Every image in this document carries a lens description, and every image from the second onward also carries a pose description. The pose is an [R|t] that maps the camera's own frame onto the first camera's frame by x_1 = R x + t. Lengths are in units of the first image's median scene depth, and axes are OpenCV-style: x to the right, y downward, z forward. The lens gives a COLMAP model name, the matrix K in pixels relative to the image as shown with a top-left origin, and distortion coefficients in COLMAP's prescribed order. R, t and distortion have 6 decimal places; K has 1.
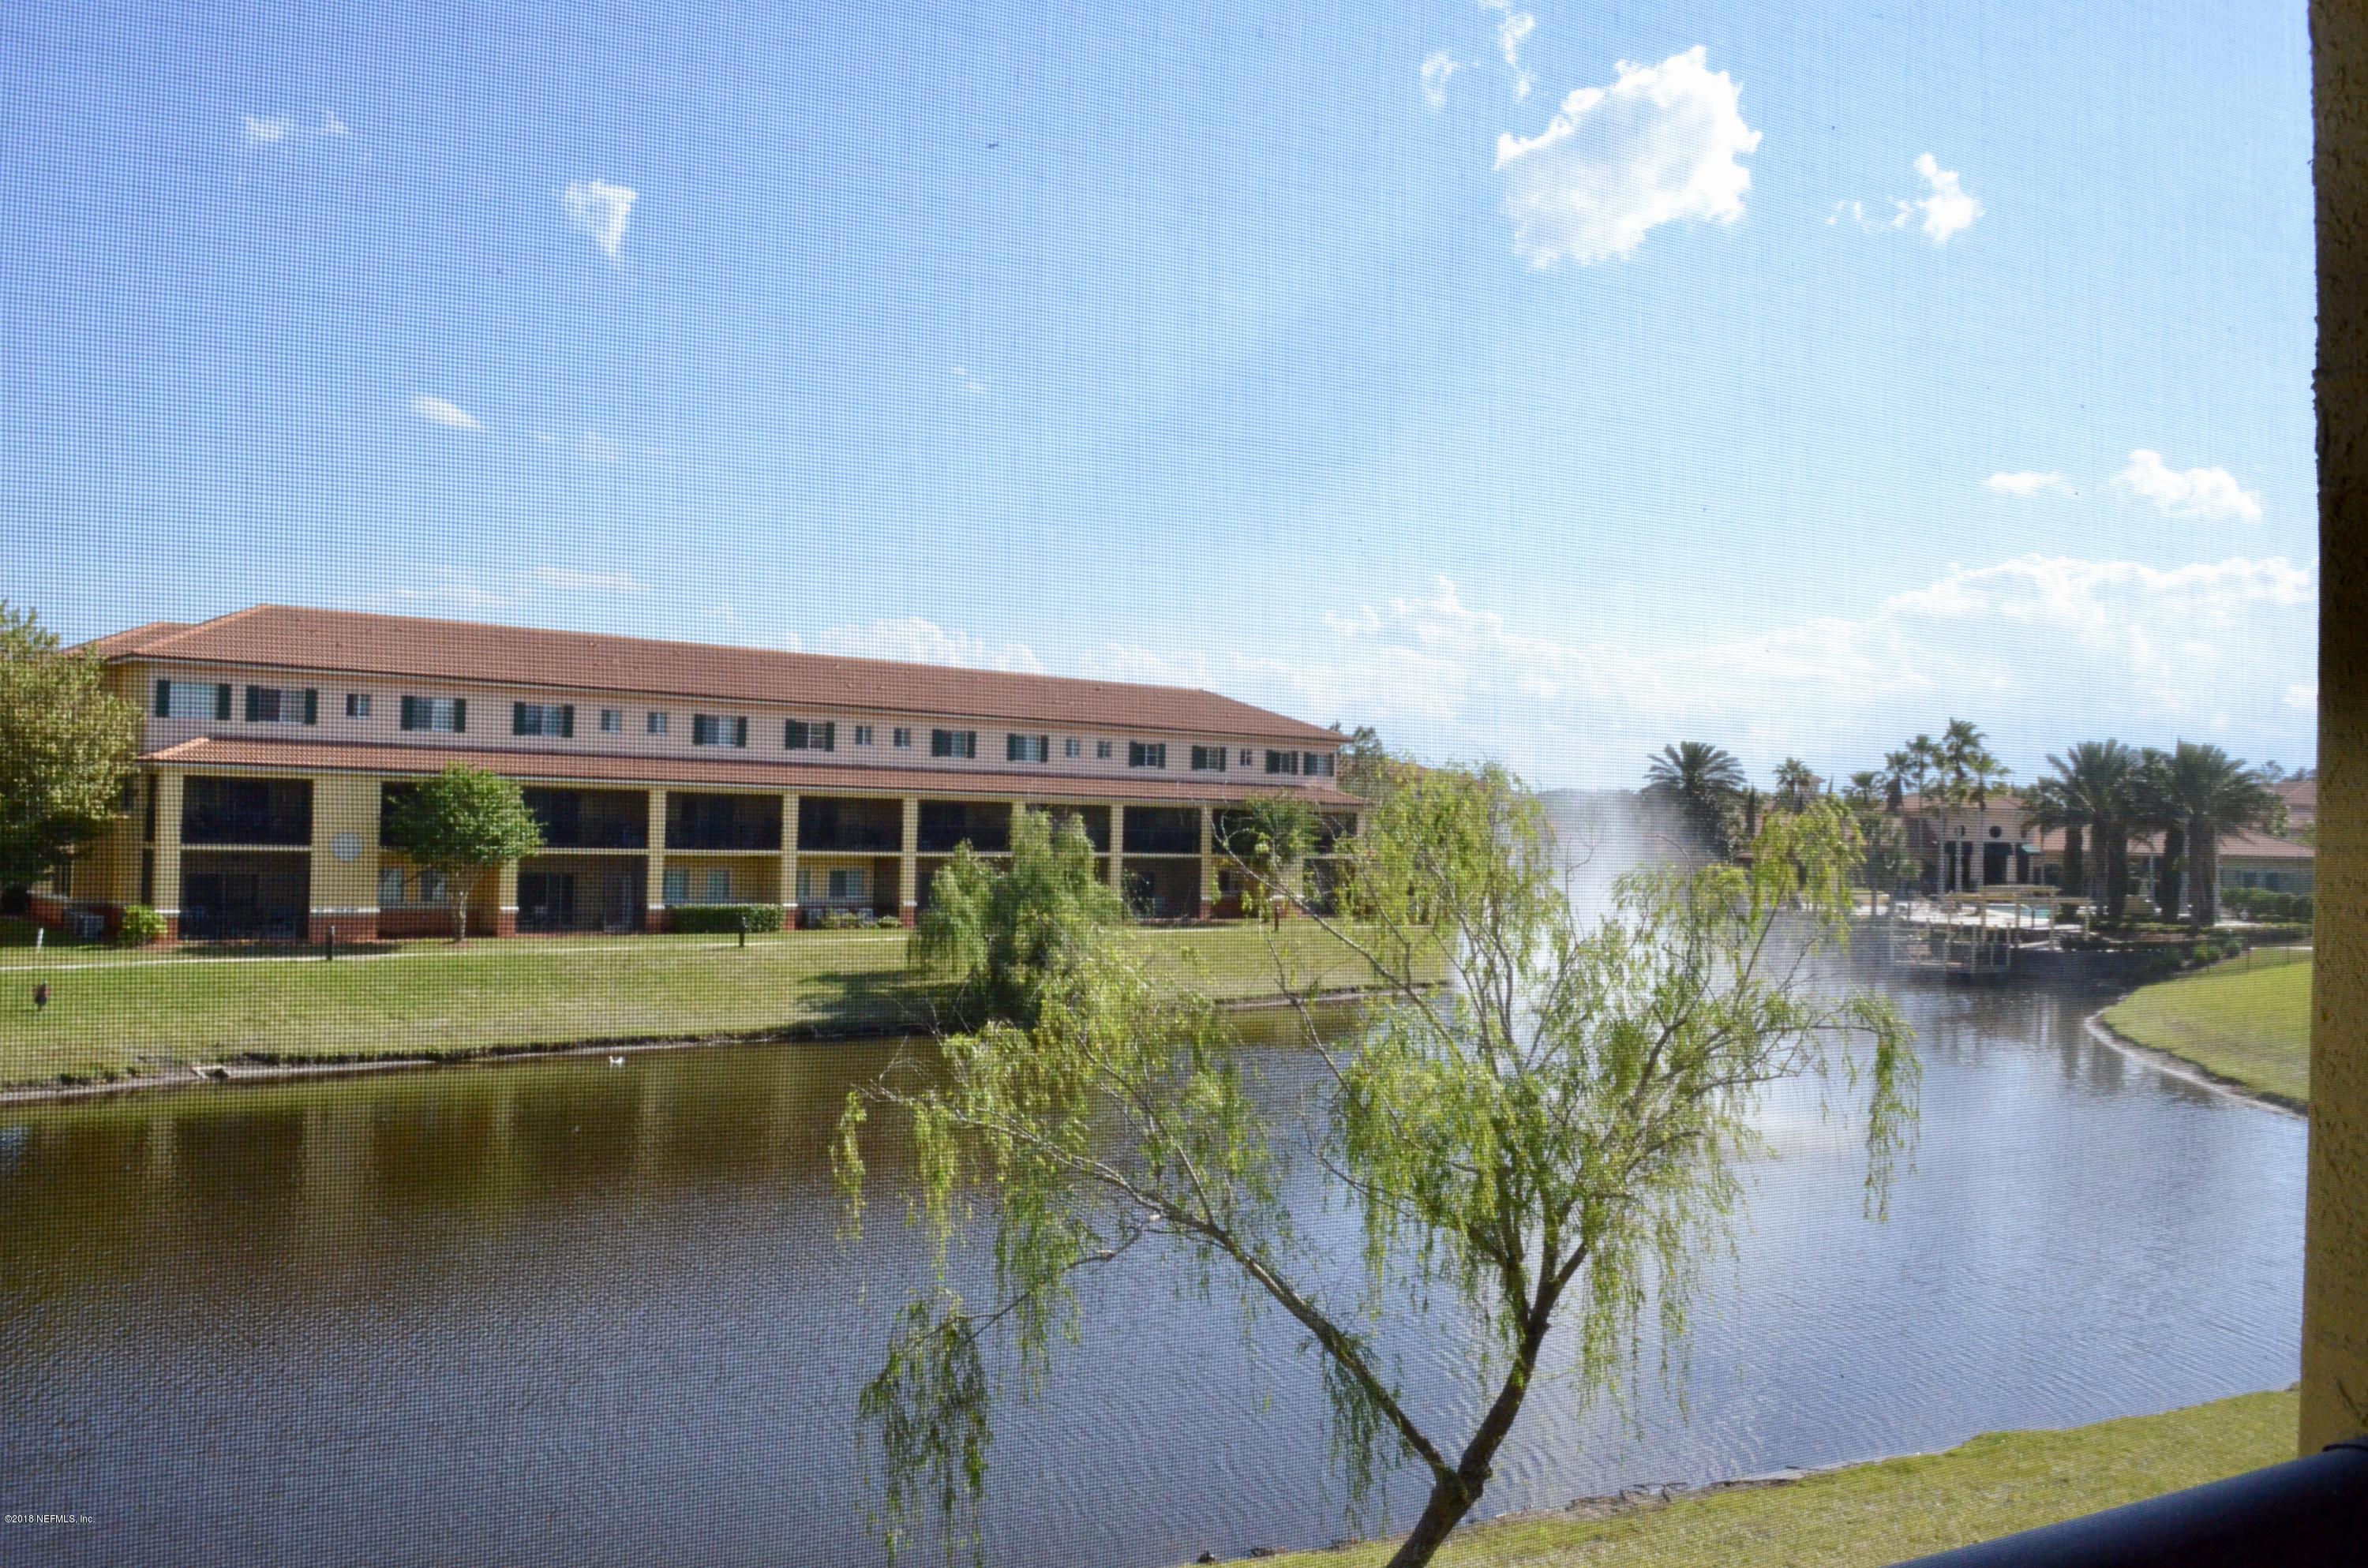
lens RADIAL K [[1844.0, 0, 1190.7], [0, 1844.0, 773.1], [0, 0, 1]] dist [-0.096285, 0.021183]
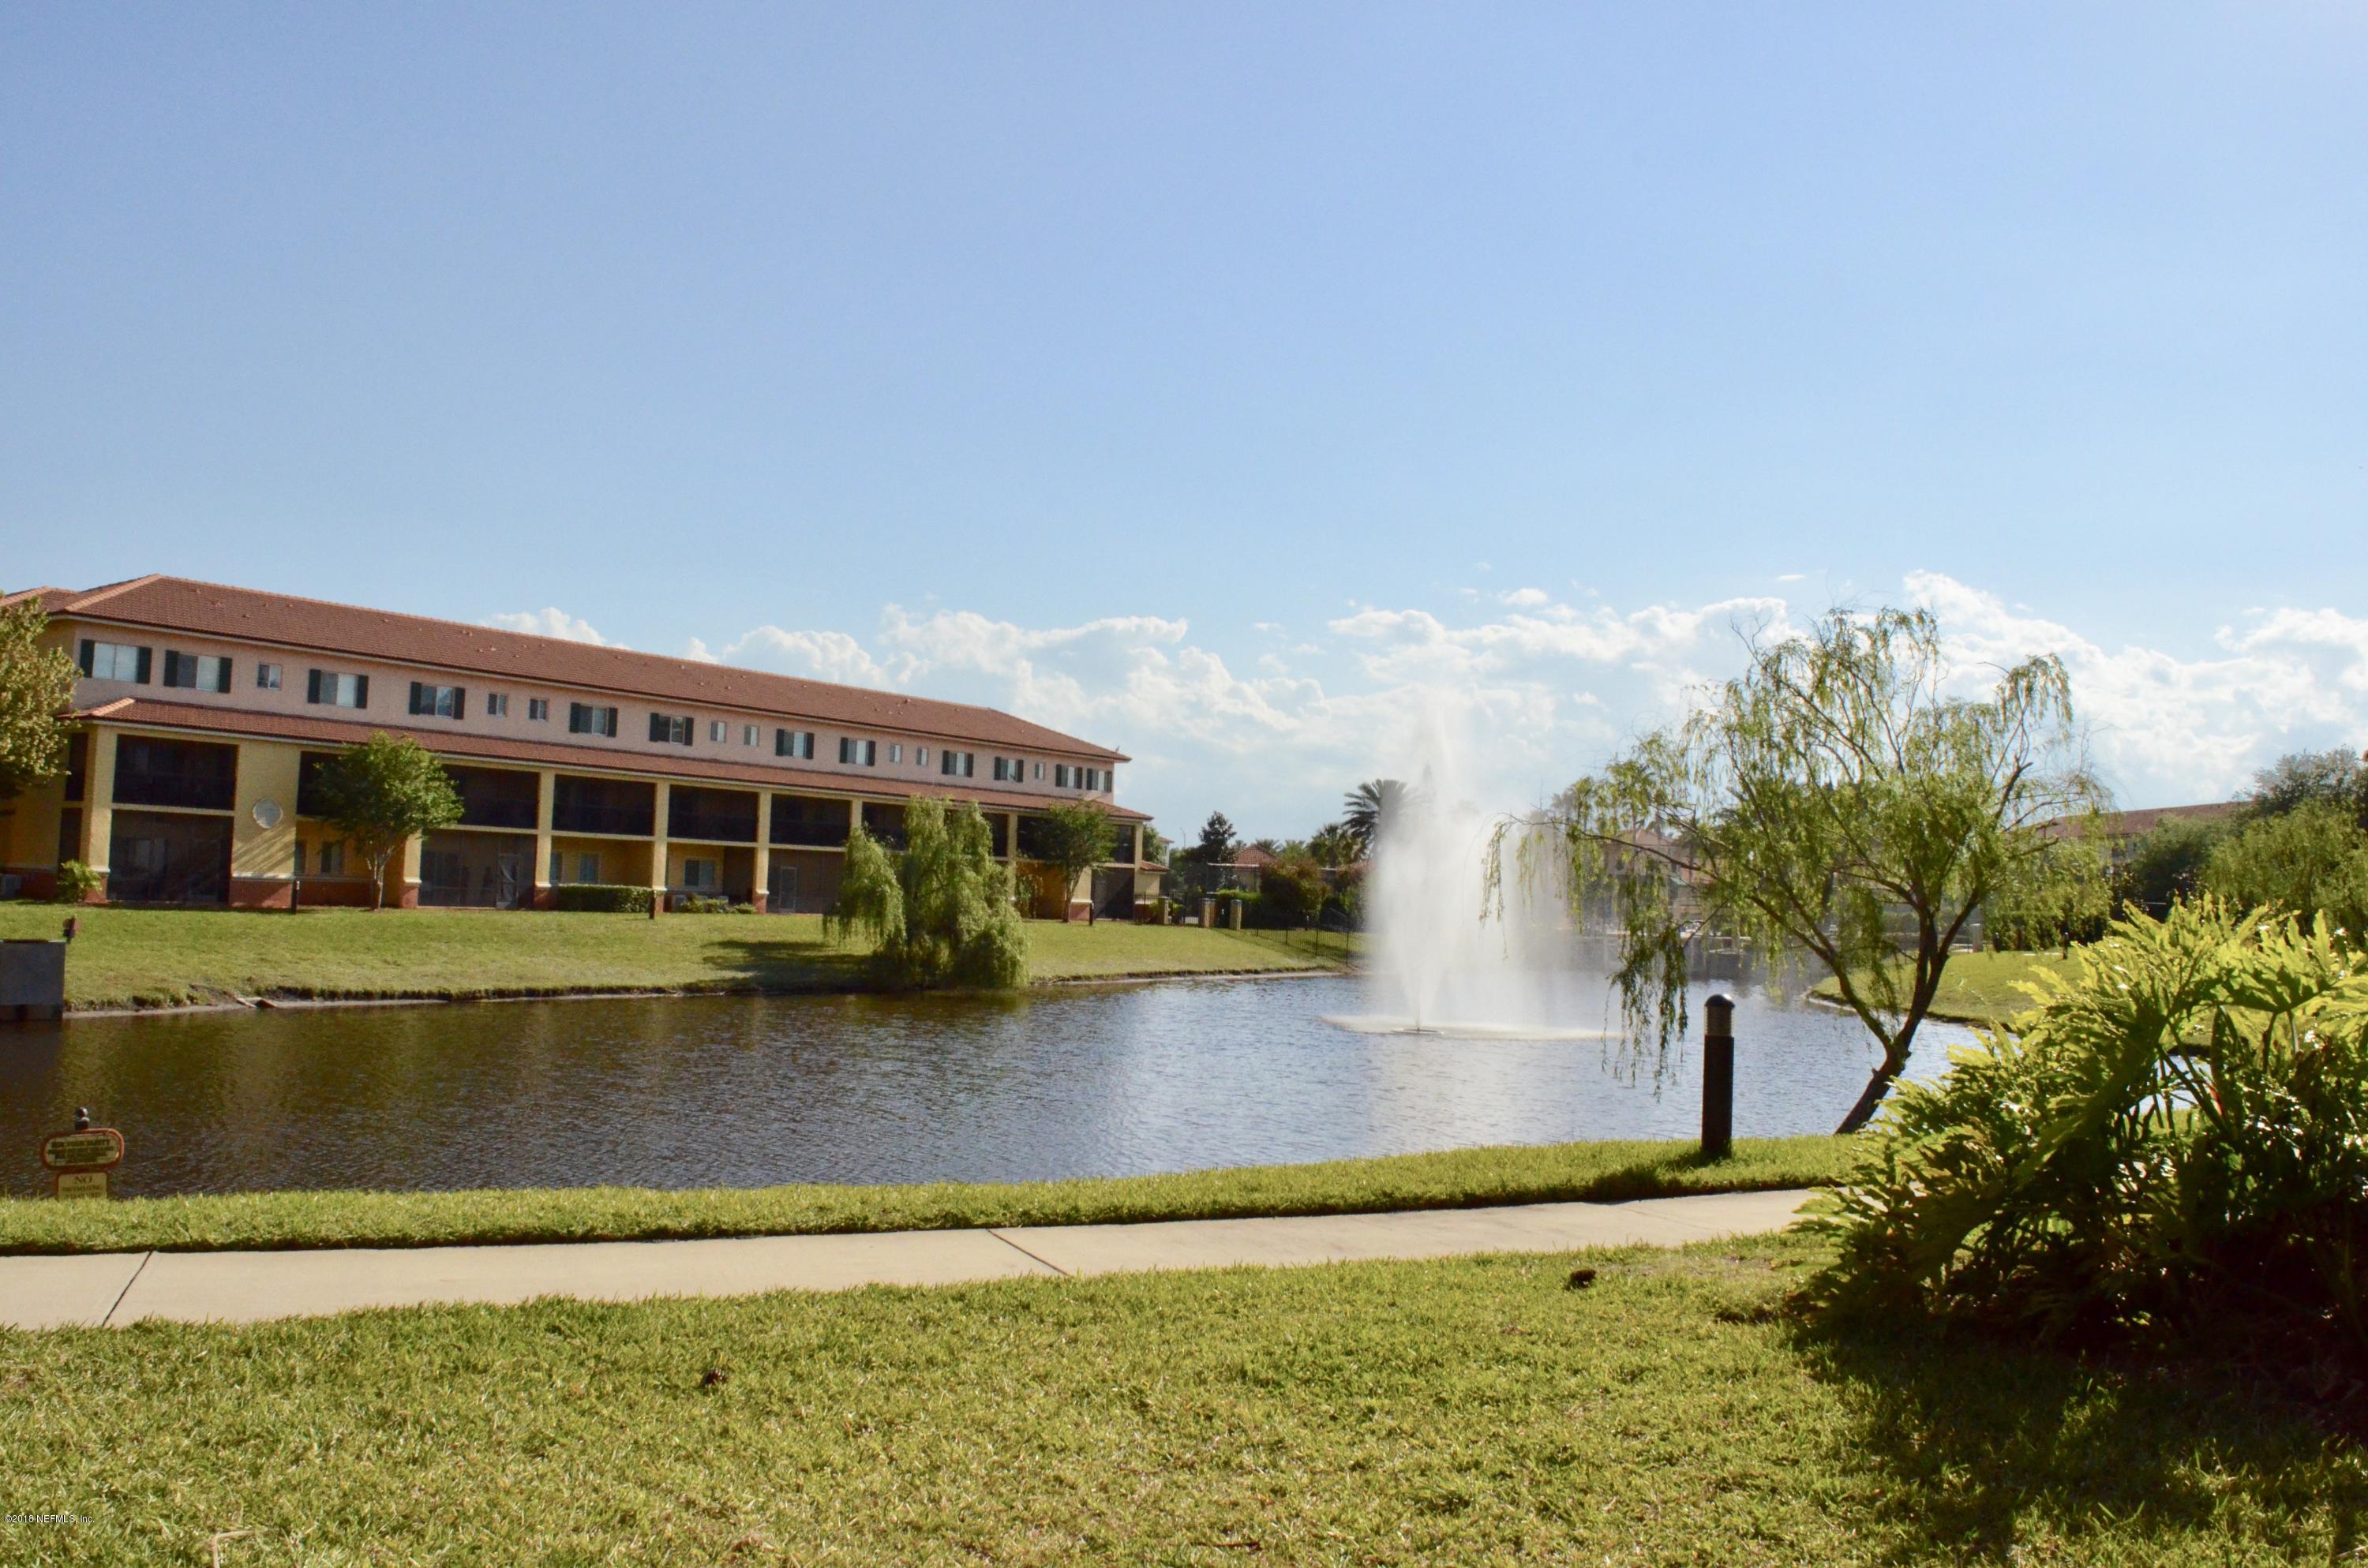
lens RADIAL K [[1844.0, 0, 1190.7], [0, 1844.0, 773.1], [0, 0, 1]] dist [-0.096285, 0.021183]
pose [[0.974341, 0.024454, 0.223743, -0.183638], [-0.016664, 0.999190, -0.036639, 0.045547], [-0.224458, 0.031970, 0.973959, -0.098393]]
